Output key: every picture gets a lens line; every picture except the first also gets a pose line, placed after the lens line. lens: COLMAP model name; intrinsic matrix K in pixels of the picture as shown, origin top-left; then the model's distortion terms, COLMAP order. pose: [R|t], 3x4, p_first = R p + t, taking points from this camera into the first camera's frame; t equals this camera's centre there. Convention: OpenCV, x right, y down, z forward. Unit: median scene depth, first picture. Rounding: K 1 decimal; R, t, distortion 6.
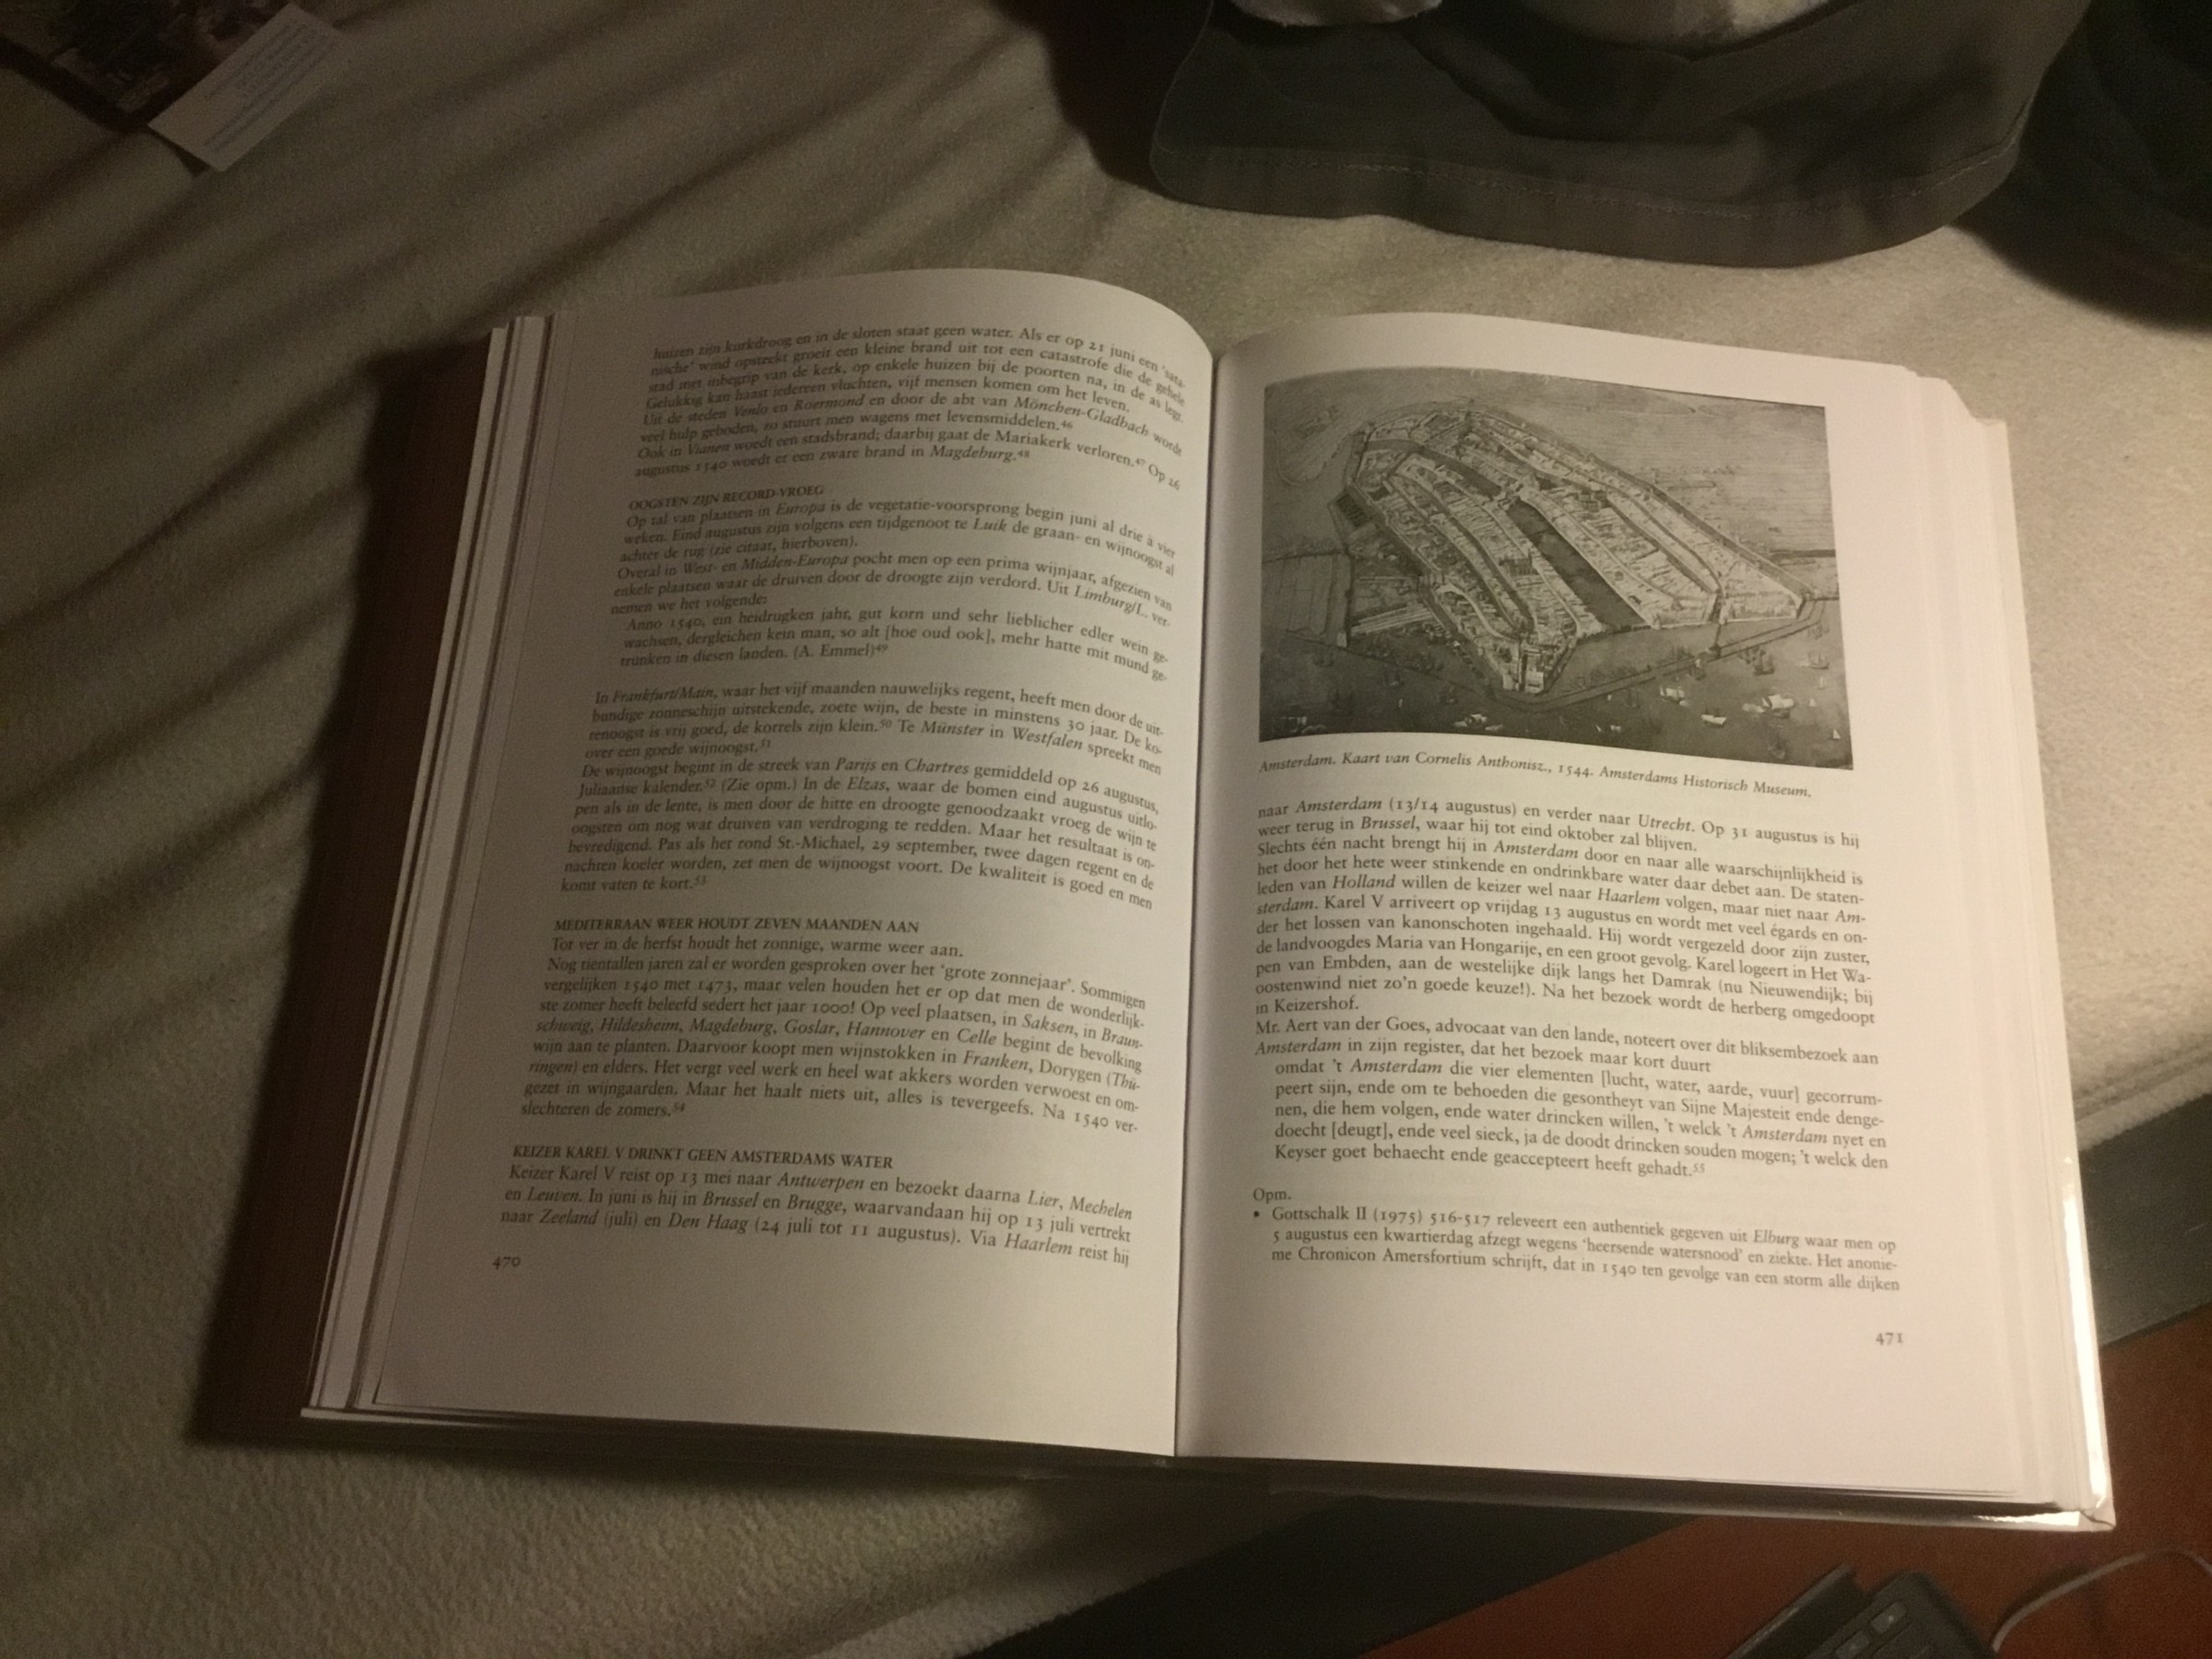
lens RADIAL K [[2010.2, 0, 1096.4], [0, 2010.2, 830.3], [0, 0, 1]] dist [0.007548, -0.054717]
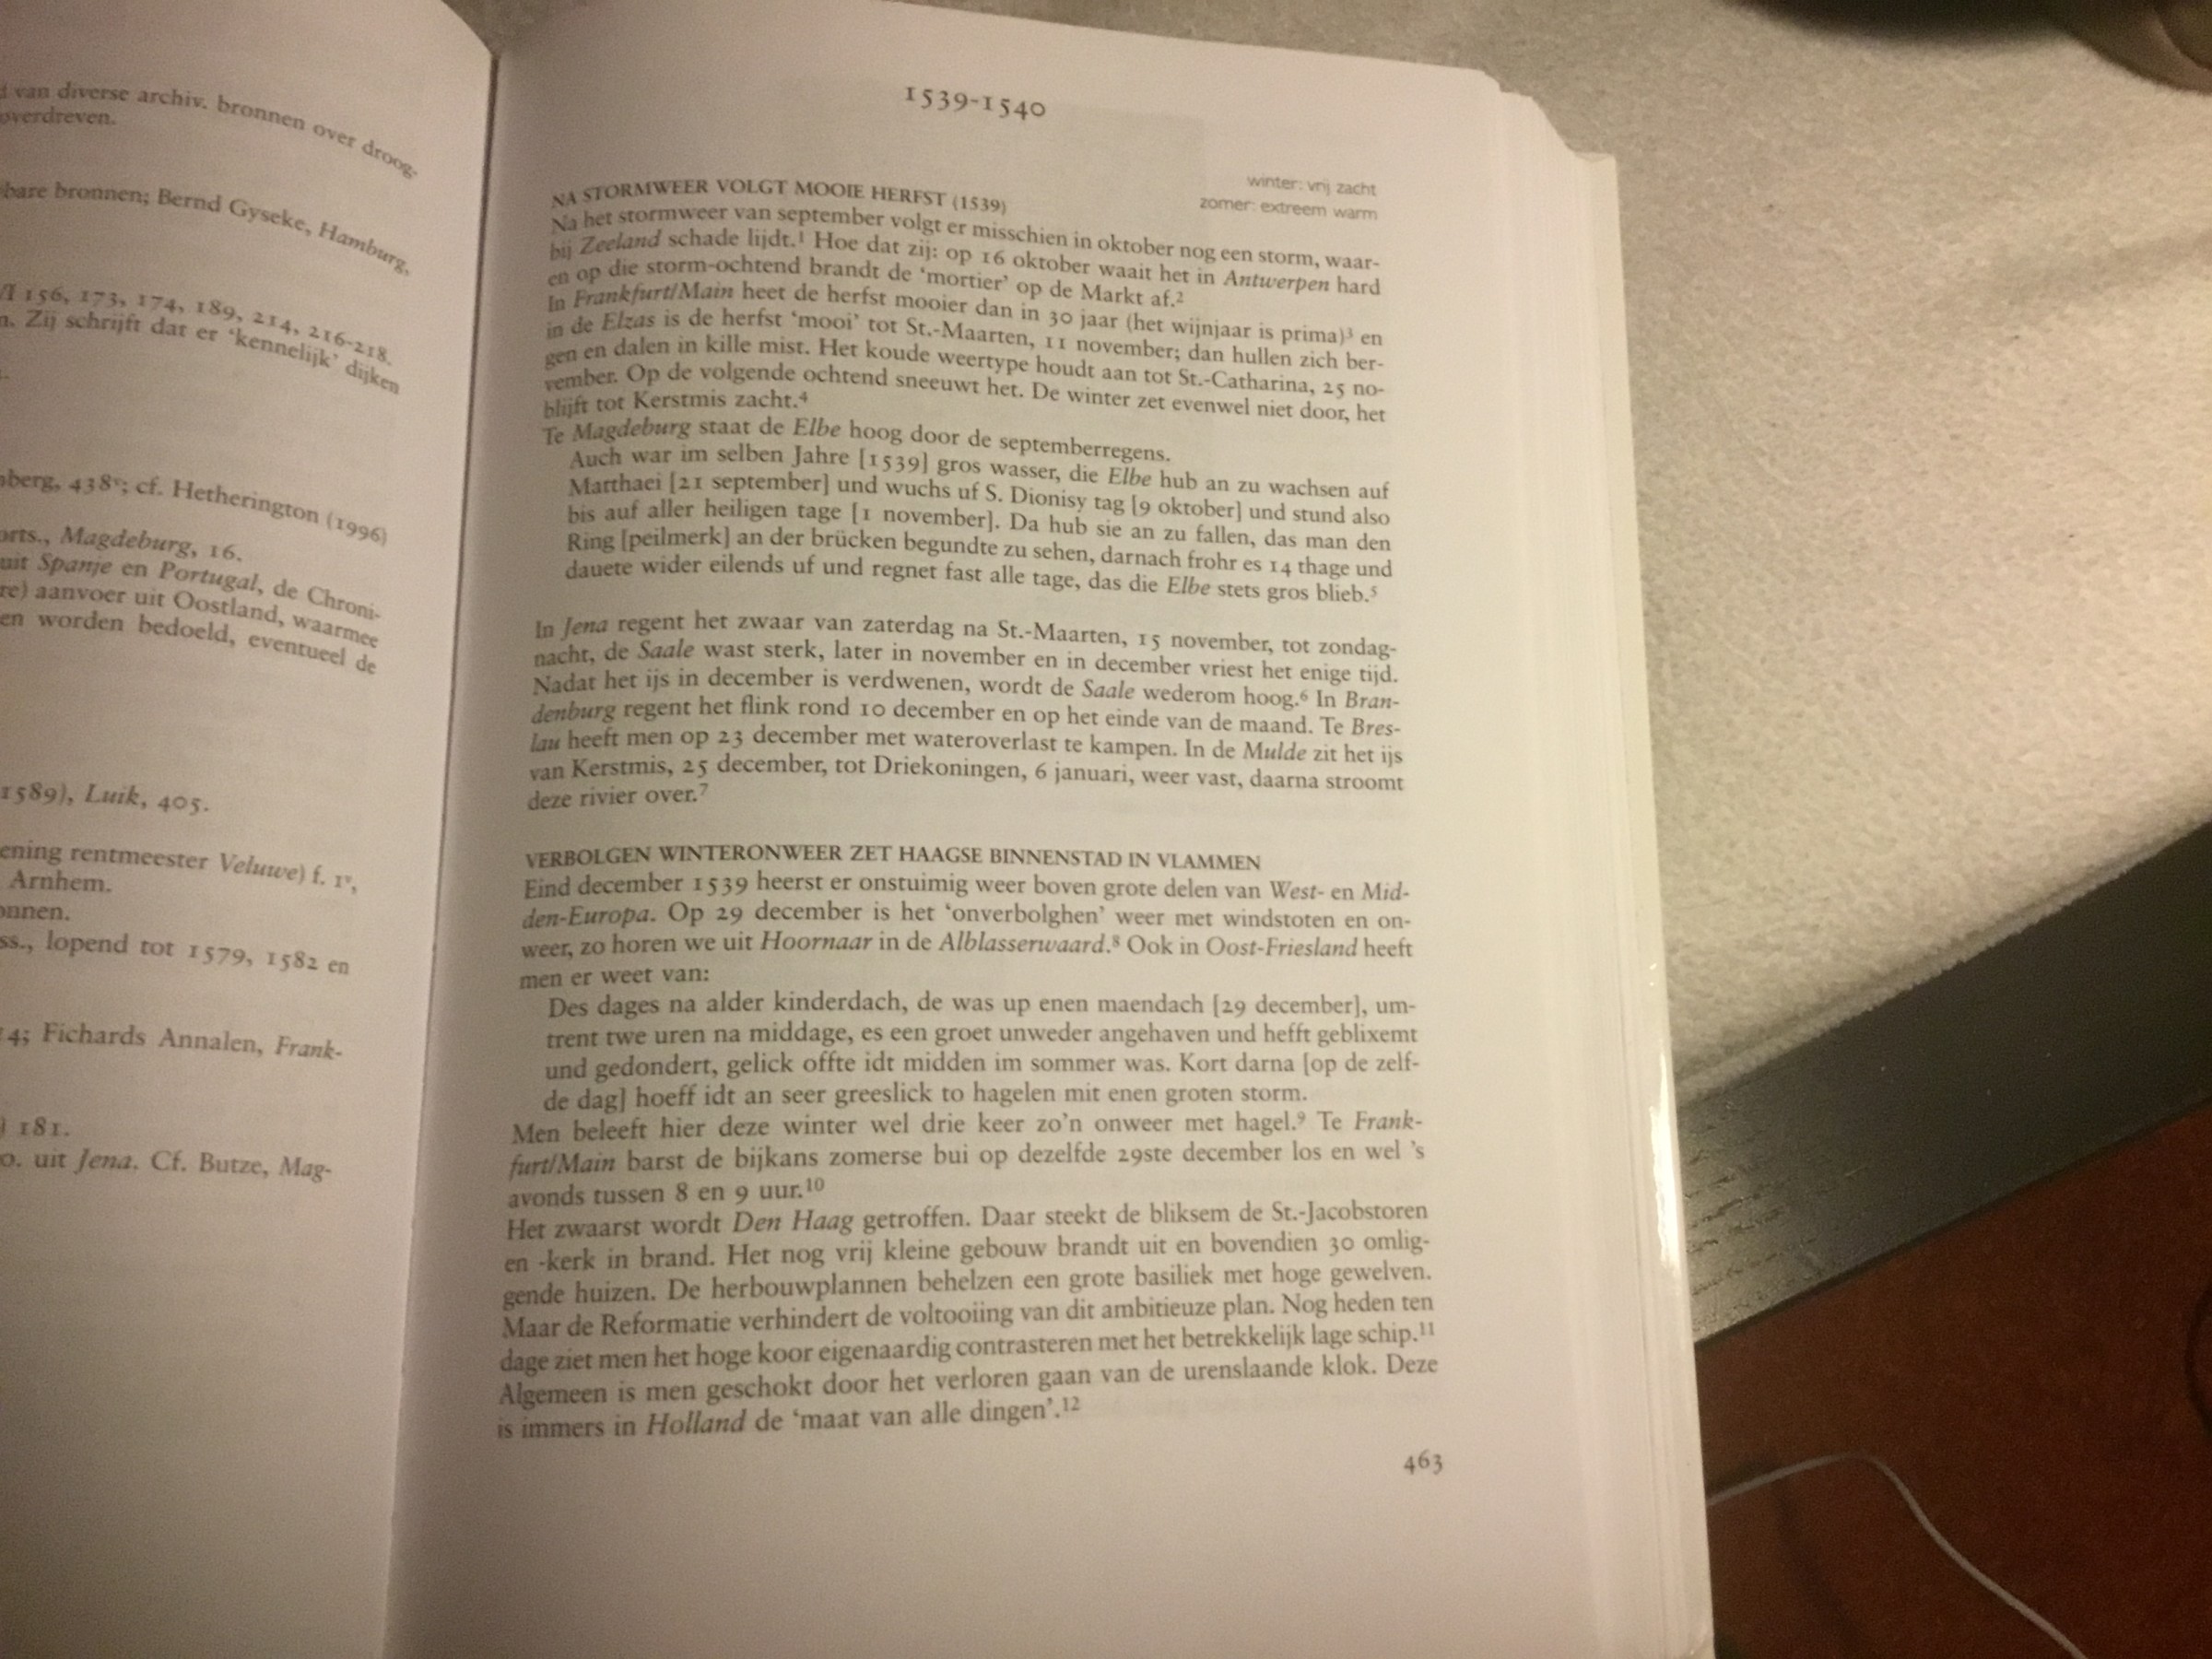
lens RADIAL K [[2010.2, 0, 1097.0], [0, 2010.2, 842.7], [0, 0, 1]] dist [0.007548, -0.054717]
pose [[0.993210, -0.033813, 0.111313, 0.177516], [0.021522, 0.993718, 0.109828, -0.039459], [-0.114328, -0.106686, 0.987698, 0.272003]]
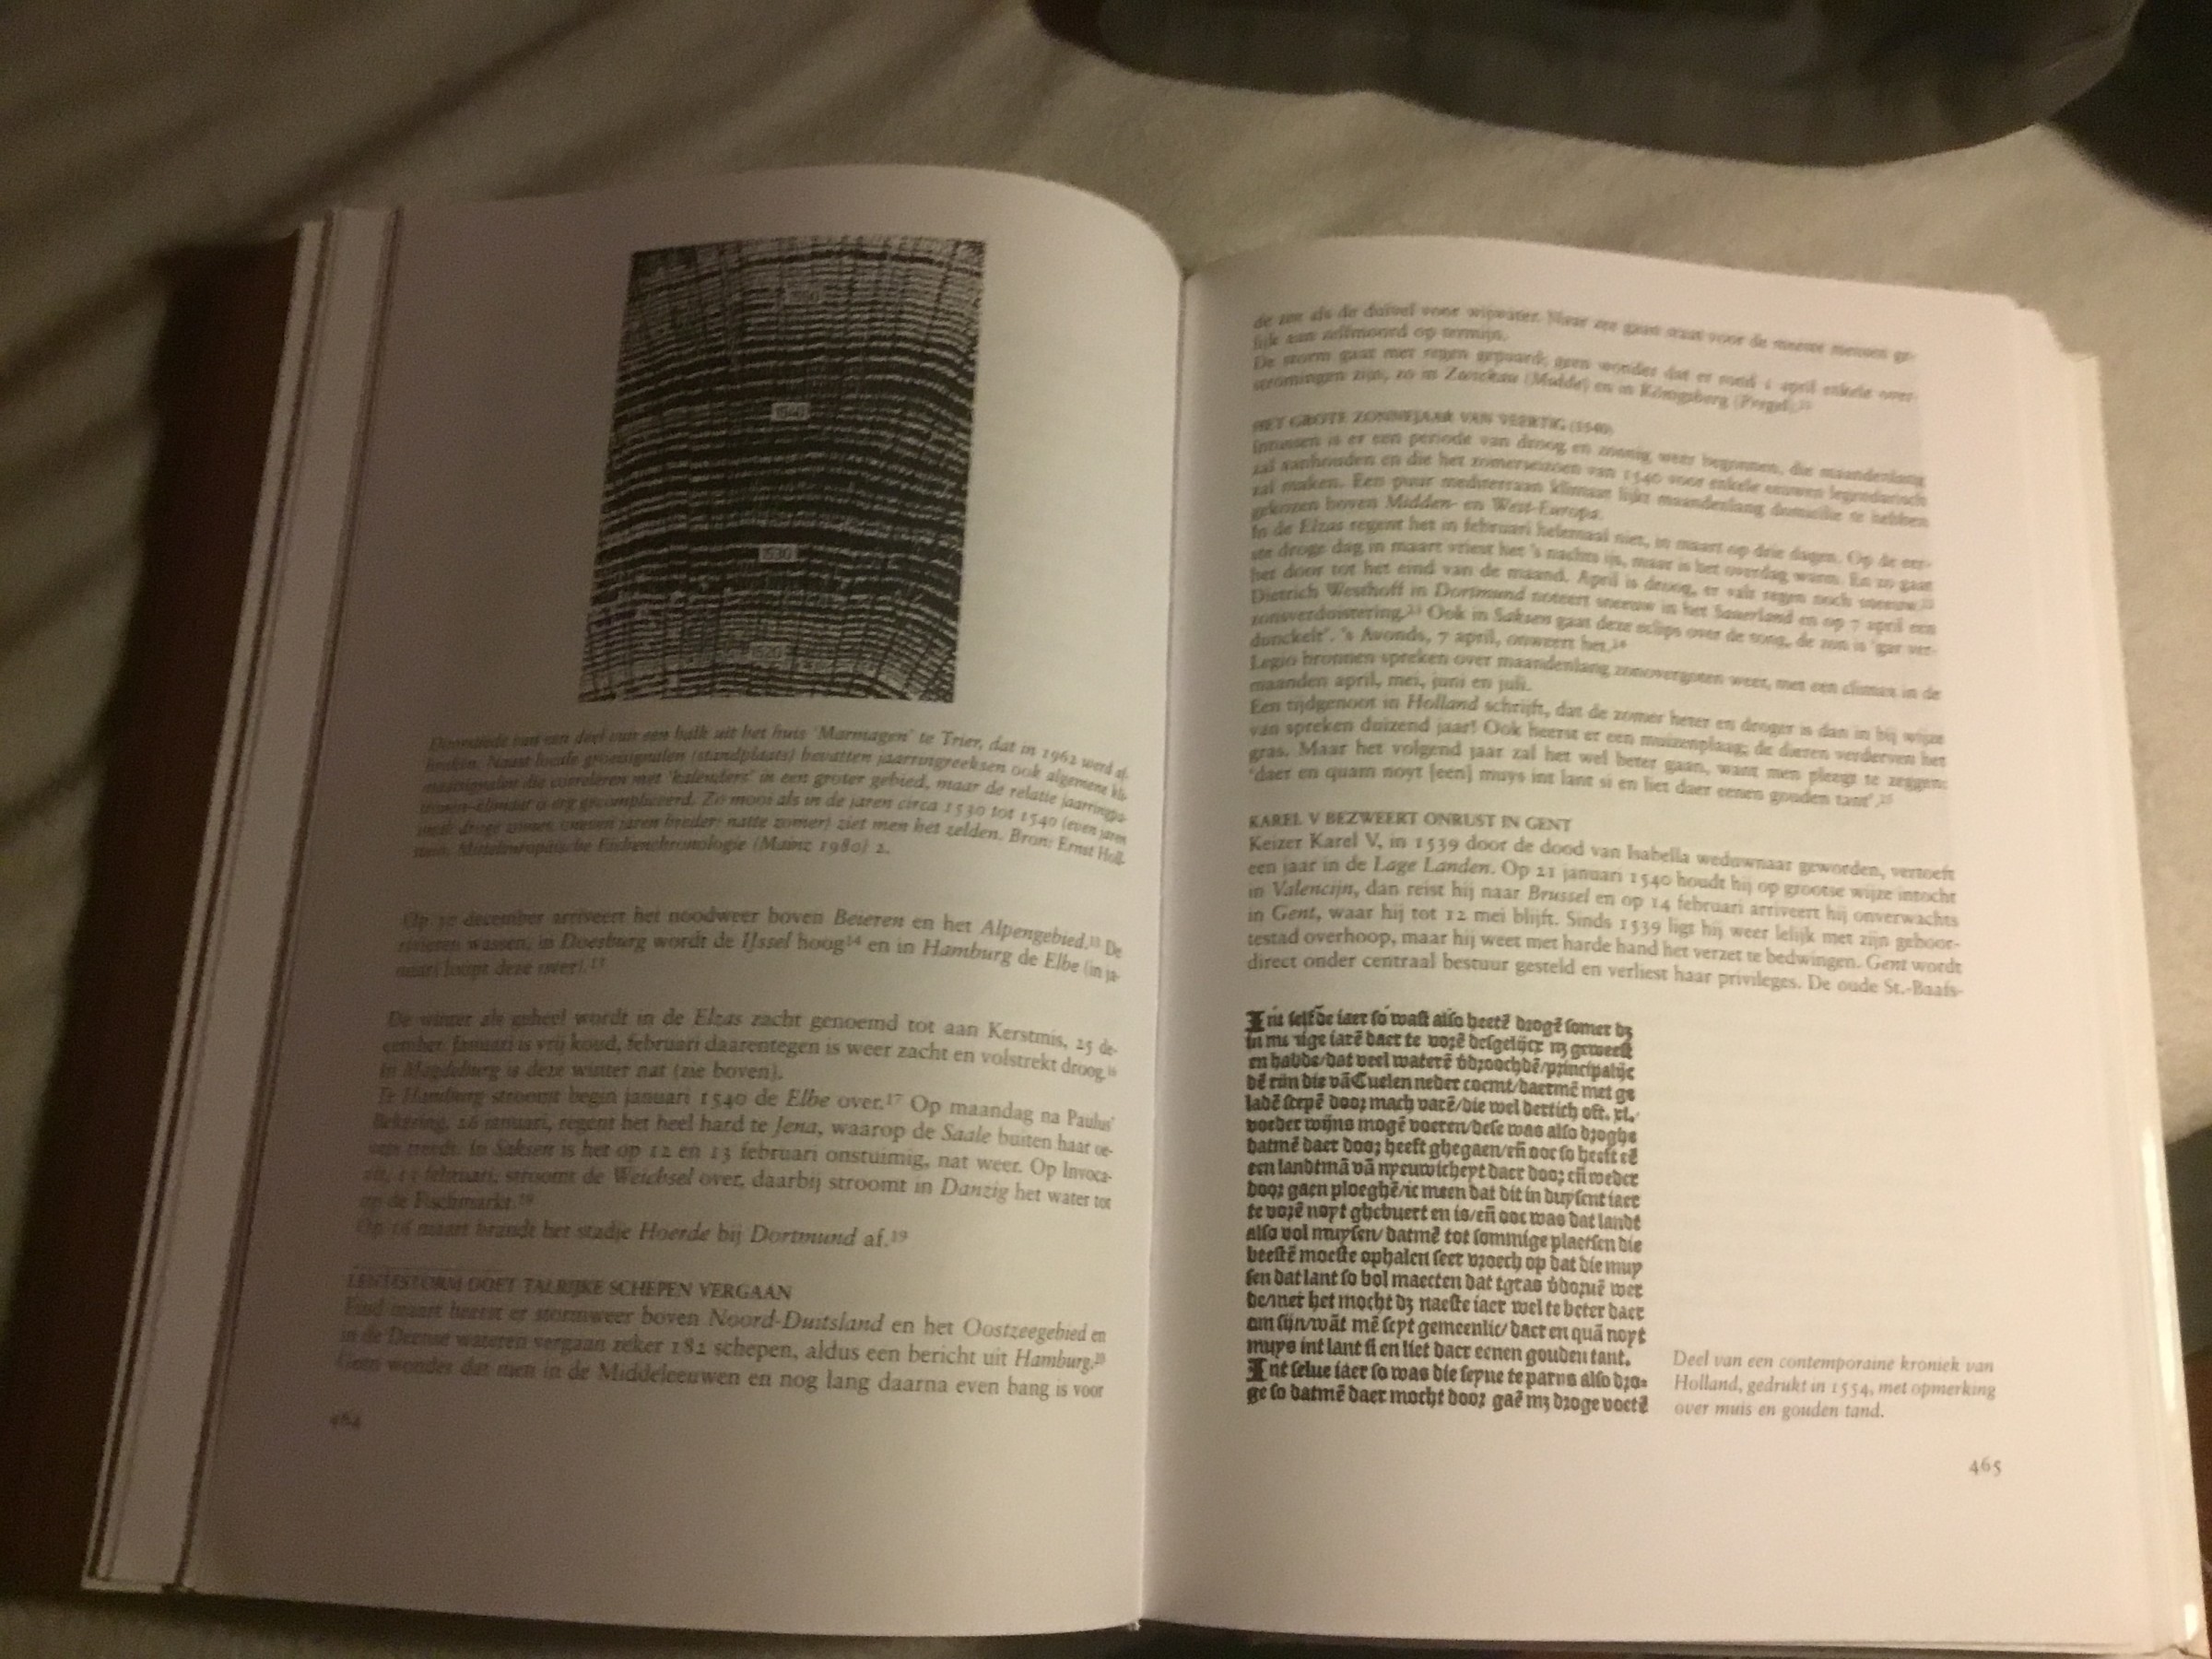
lens RADIAL K [[2010.2, 0, 1119.2], [0, 2010.2, 825.7], [0, 0, 1]] dist [0.007548, -0.054717]
pose [[0.998571, -0.002341, 0.053393, -0.012027], [-0.002074, 0.996590, 0.082484, -0.075573], [-0.053404, -0.082476, 0.995161, 0.154429]]
